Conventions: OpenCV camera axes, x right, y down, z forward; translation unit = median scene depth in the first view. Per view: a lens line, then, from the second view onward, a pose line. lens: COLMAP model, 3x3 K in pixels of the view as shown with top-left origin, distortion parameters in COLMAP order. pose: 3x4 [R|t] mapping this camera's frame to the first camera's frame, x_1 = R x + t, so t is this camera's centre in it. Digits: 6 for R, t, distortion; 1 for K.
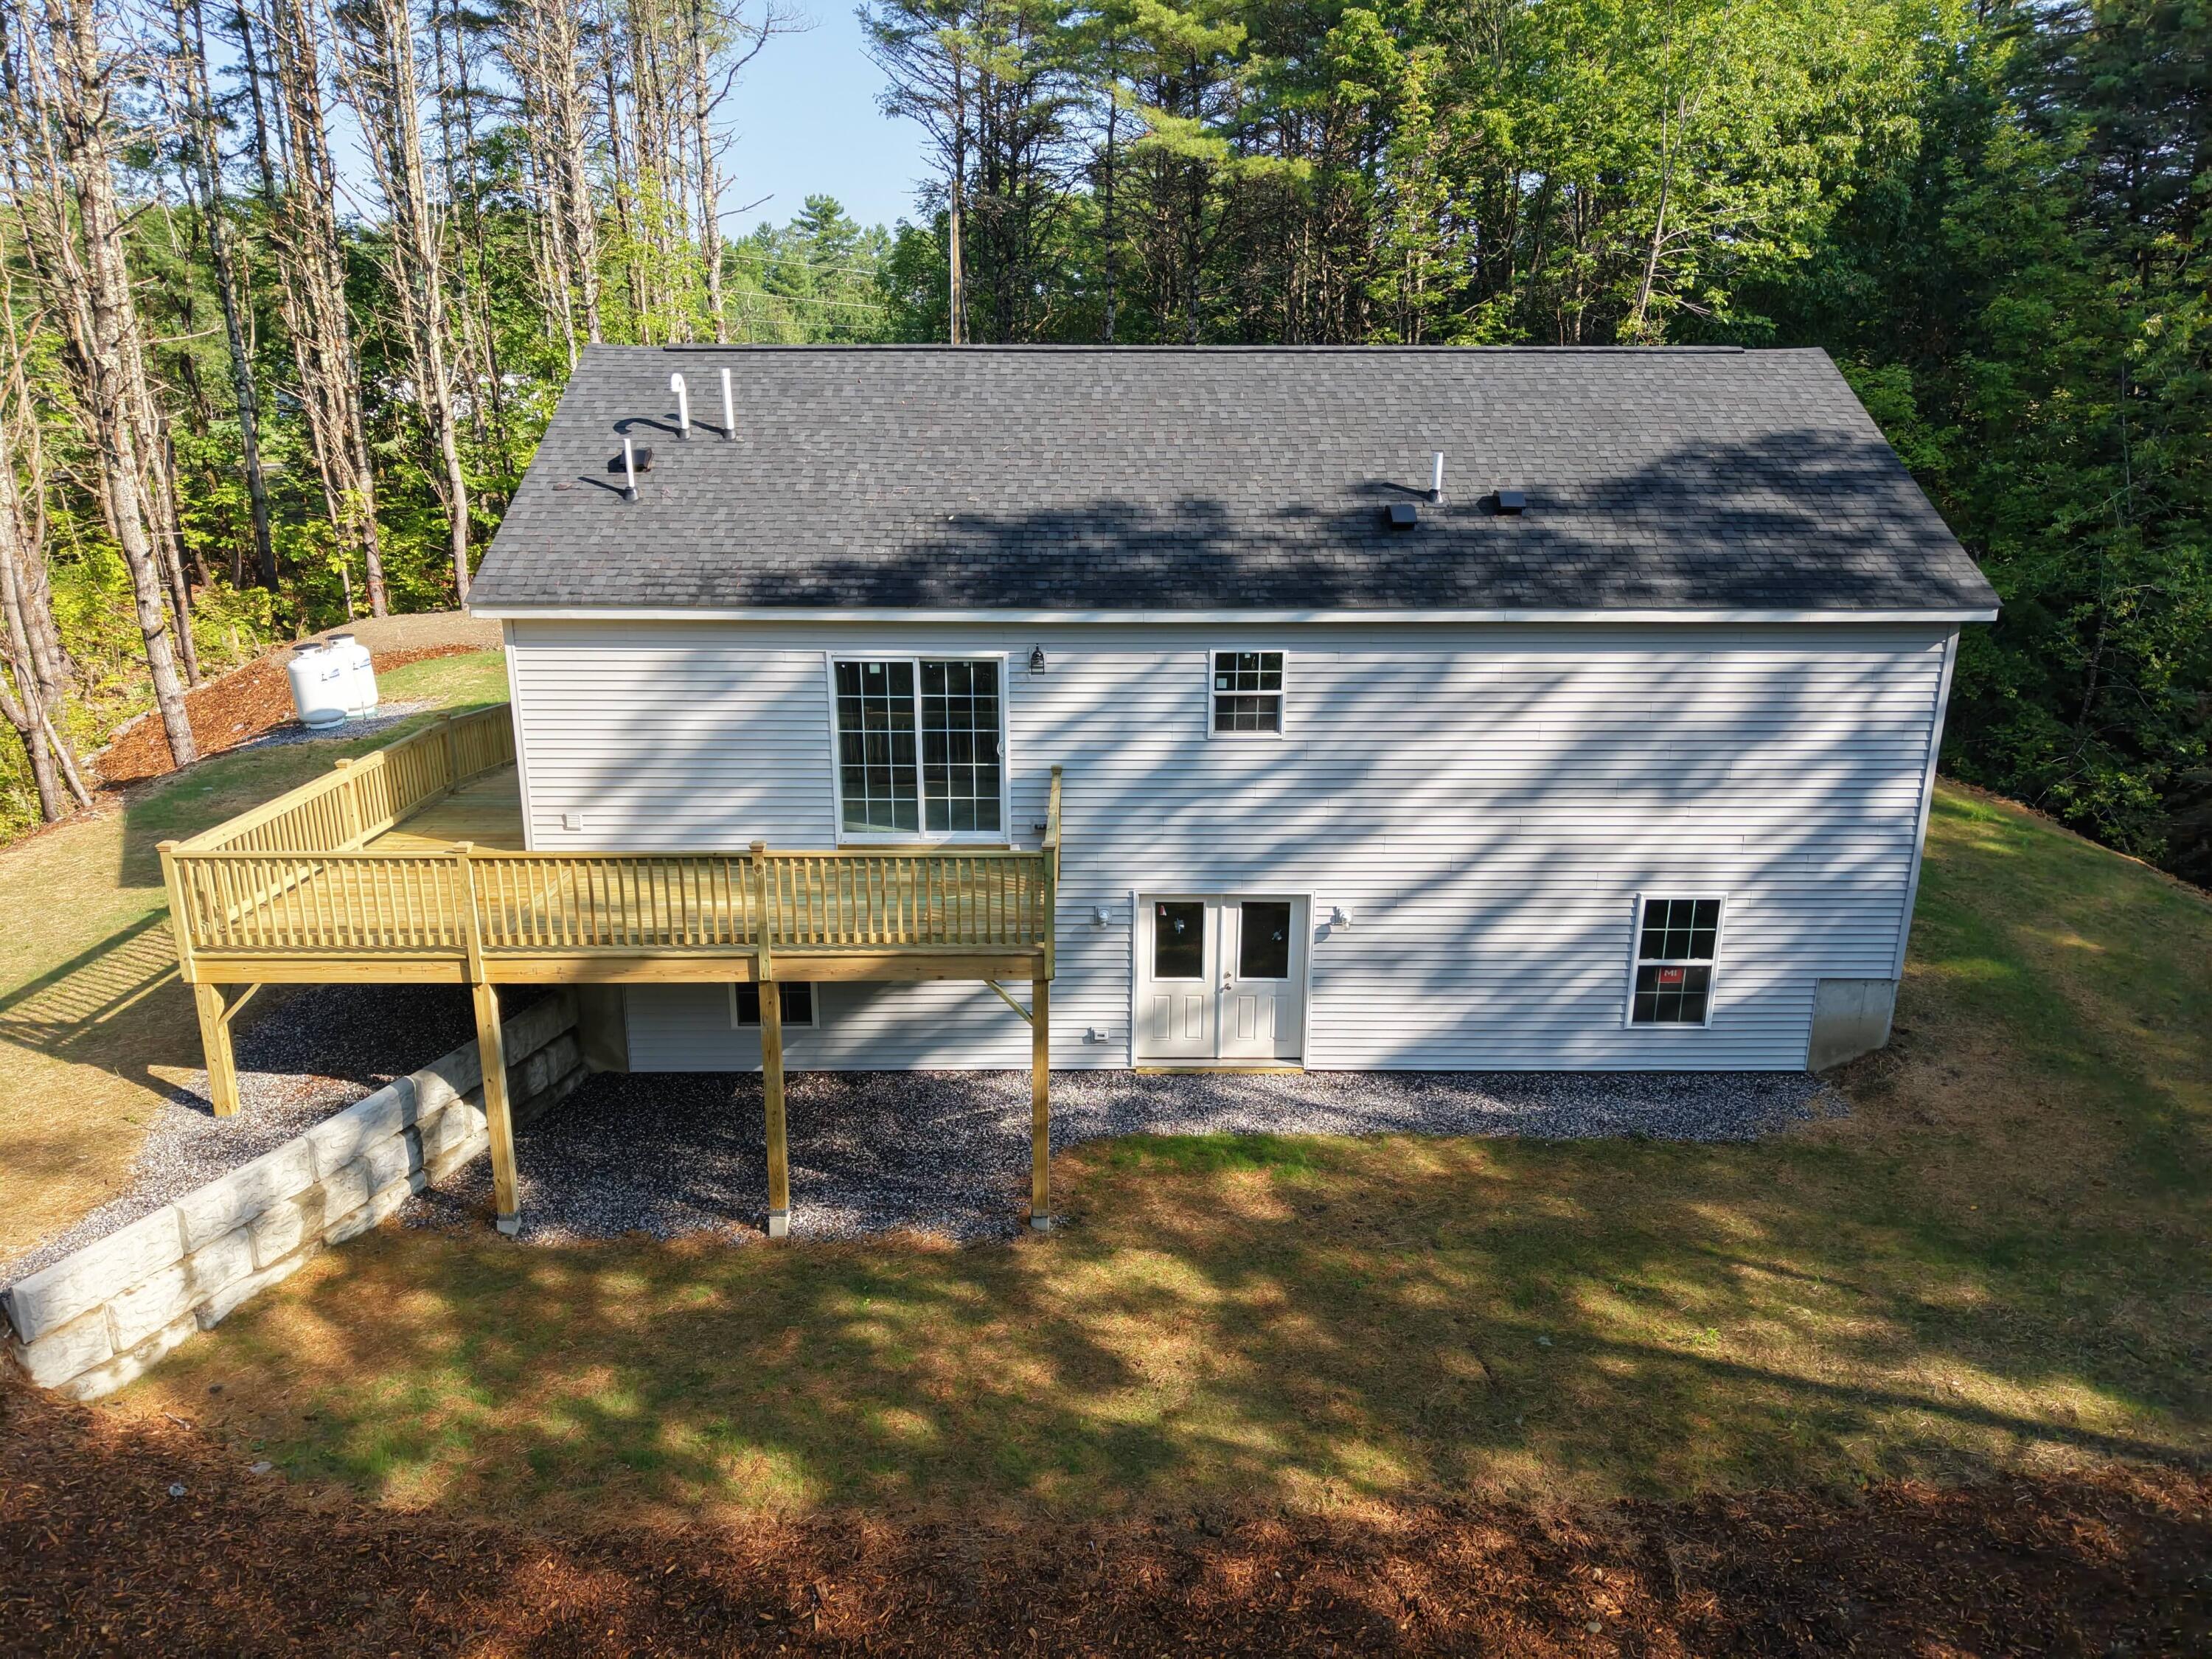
lens RADIAL K [[1462.3, 0, 1093.0], [0, 1462.3, 838.6], [0, 0, 1]] dist [0.025756, -0.024331]
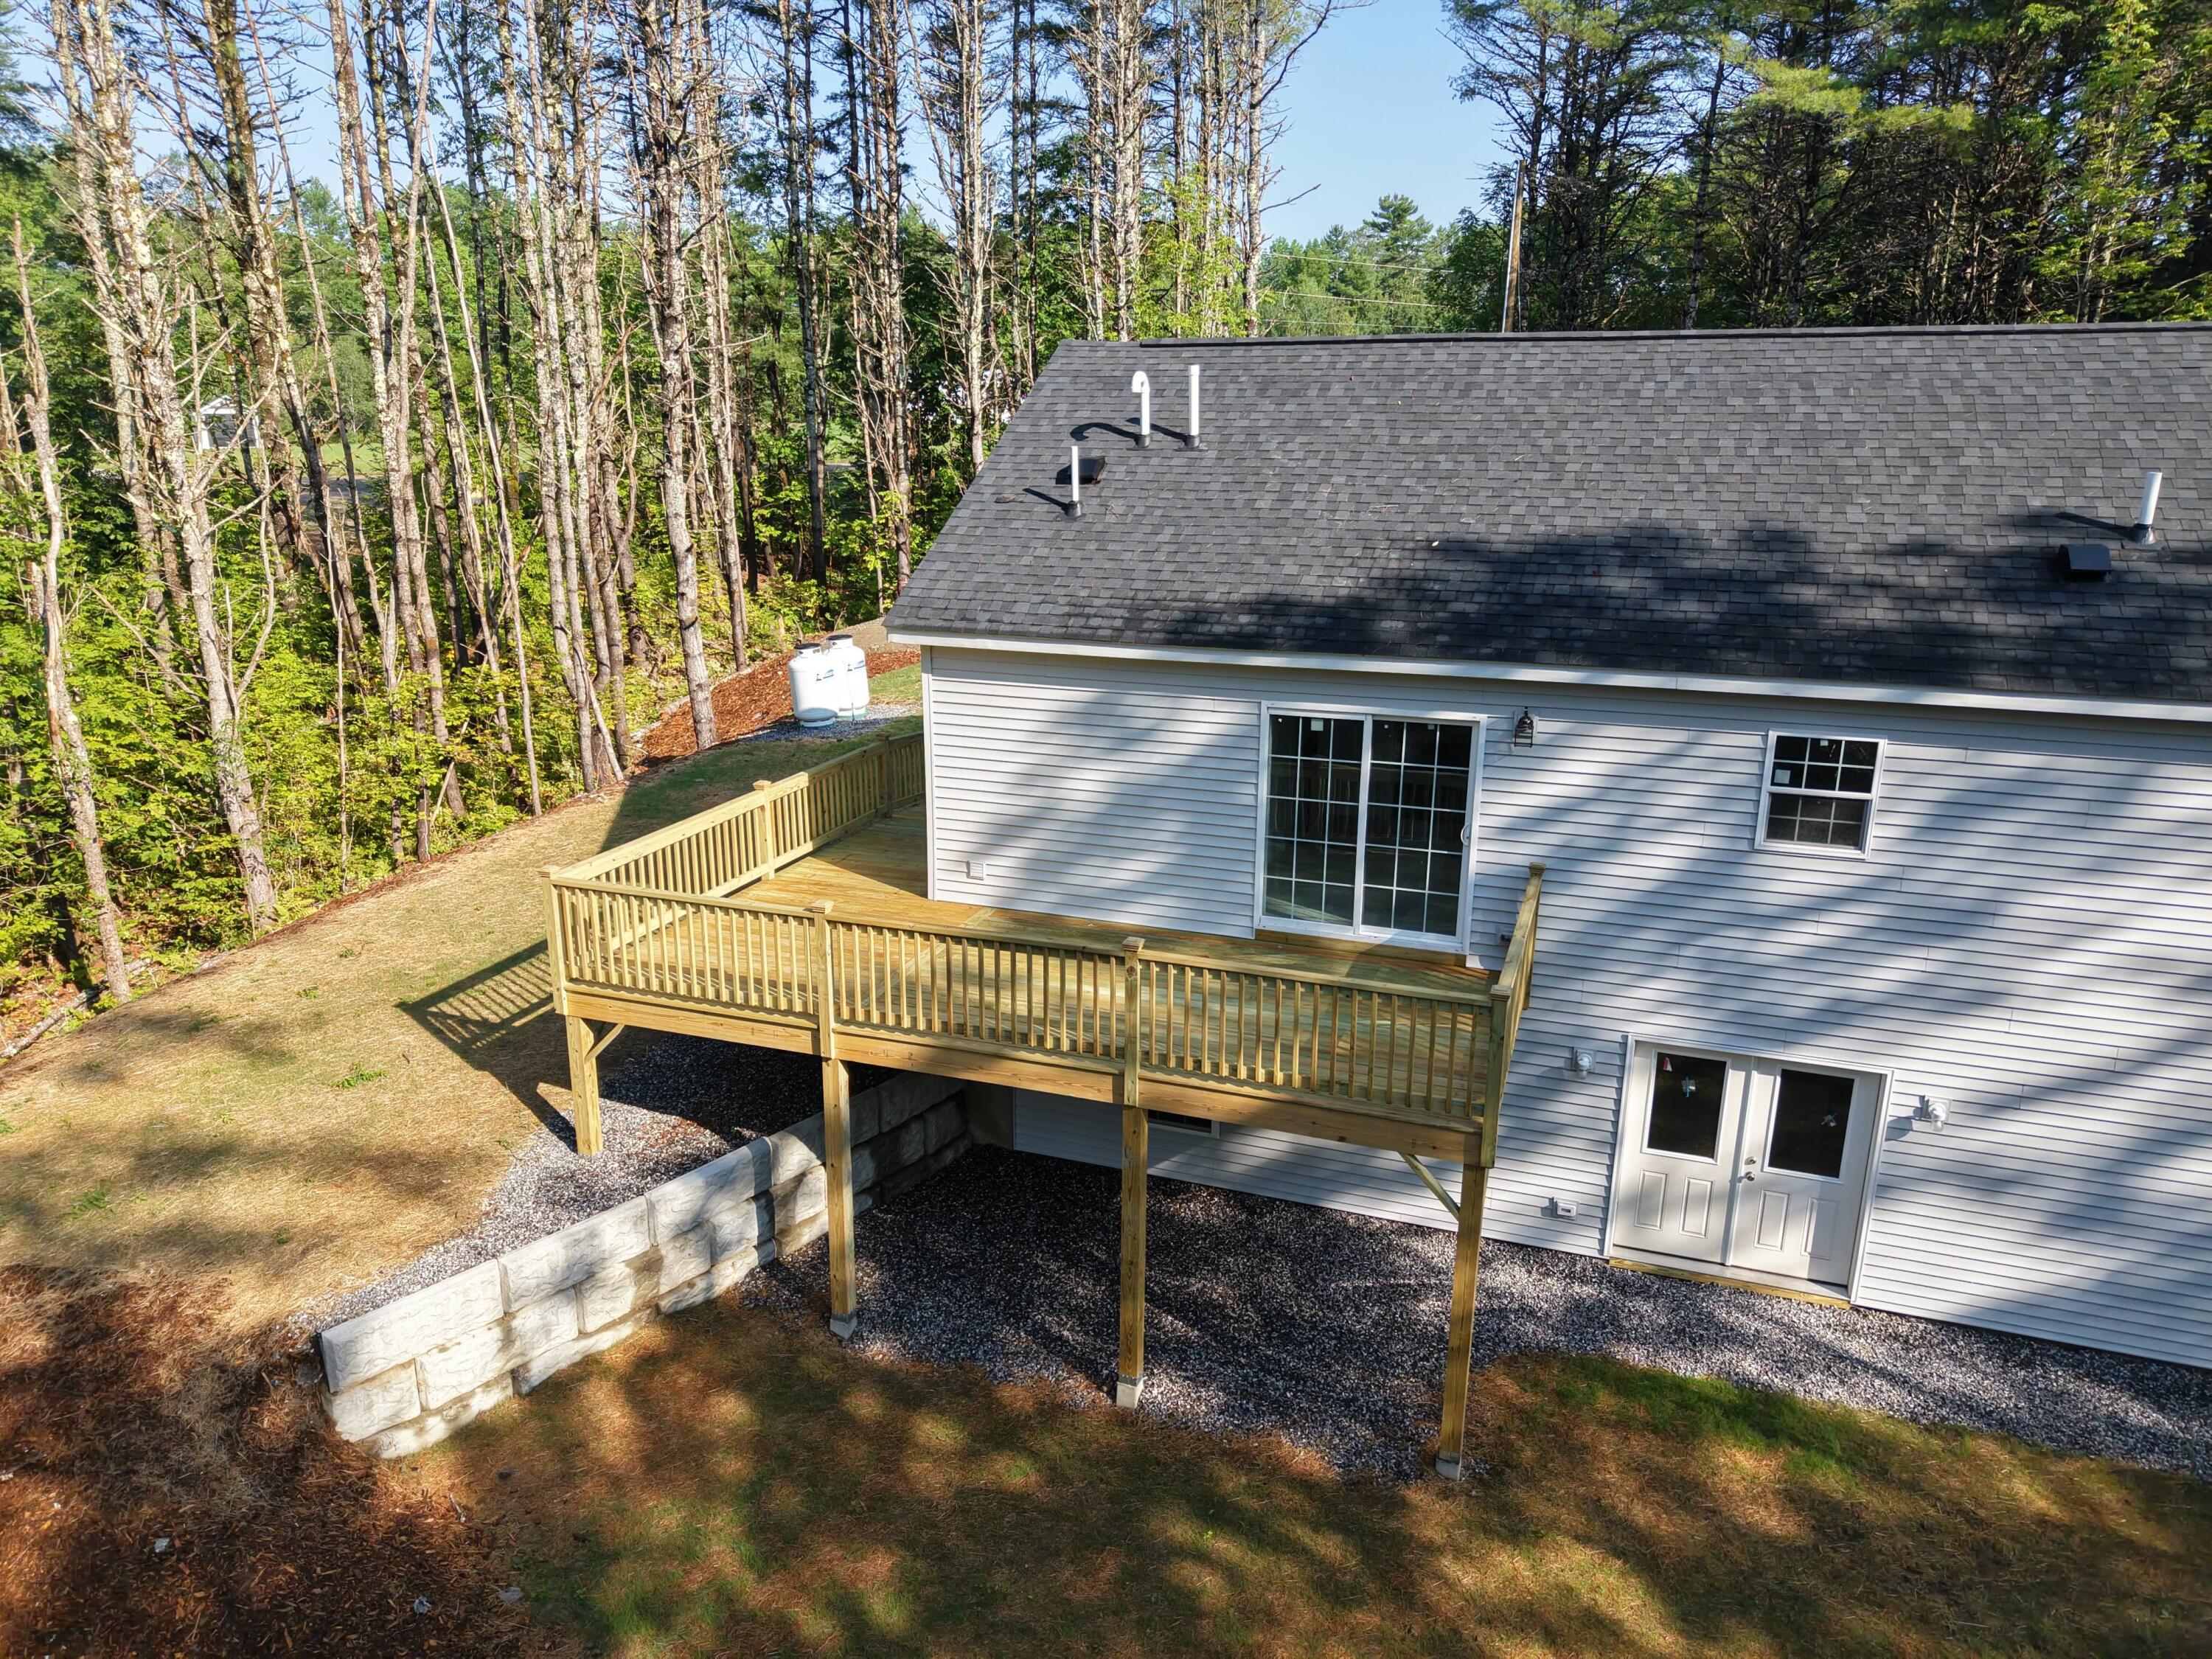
lens RADIAL K [[1458.0, 0, 1106.0], [0, 1458.0, 829.5], [0, 0, 1]] dist [0.044430, -0.050674]
pose [[0.937848, 0.095357, -0.333688, 0.017513], [-0.097804, 0.995160, 0.009502, -0.052290], [0.332979, 0.023724, 0.942636, 0.179855]]
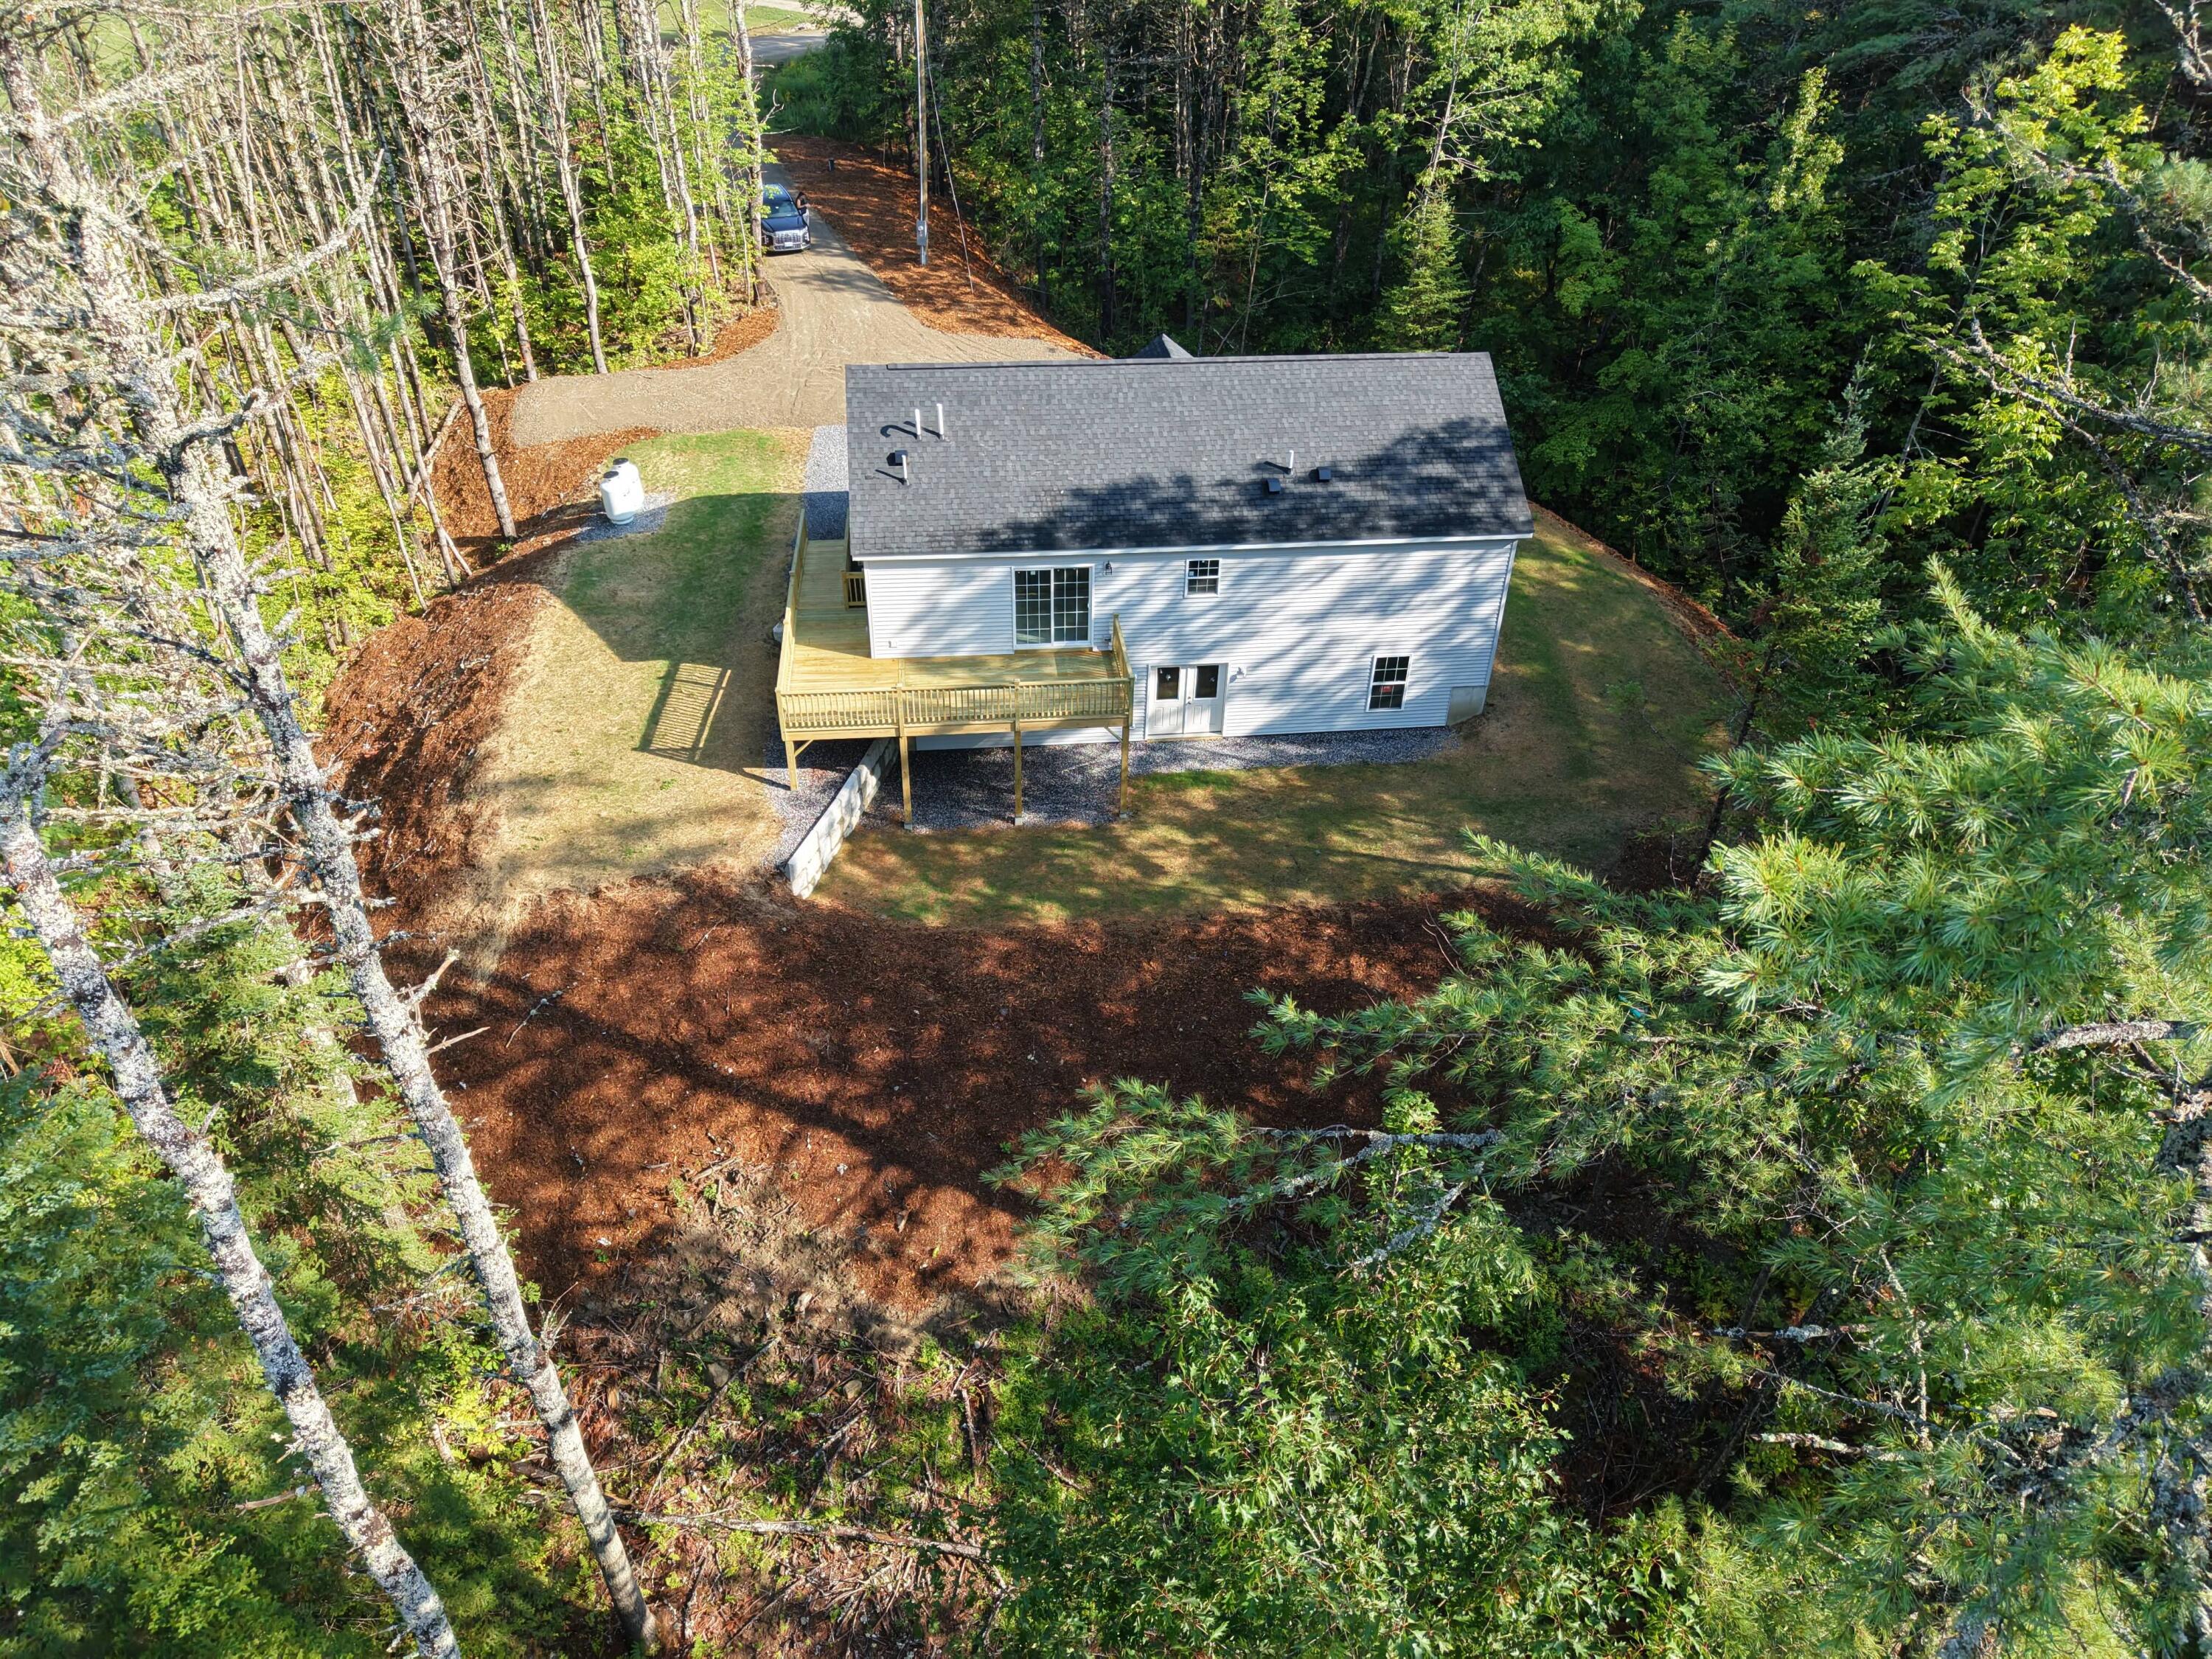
lens RADIAL K [[1511.7, 0, 1106.1], [0, 1511.7, 839.4], [0, 0, 1]] dist [0.002360, 0.000987]
pose [[0.993293, -0.048799, 0.104819, -0.287314], [0.010918, 0.942105, 0.335139, -0.478160], [-0.115105, -0.331747, 0.936320, -1.205414]]
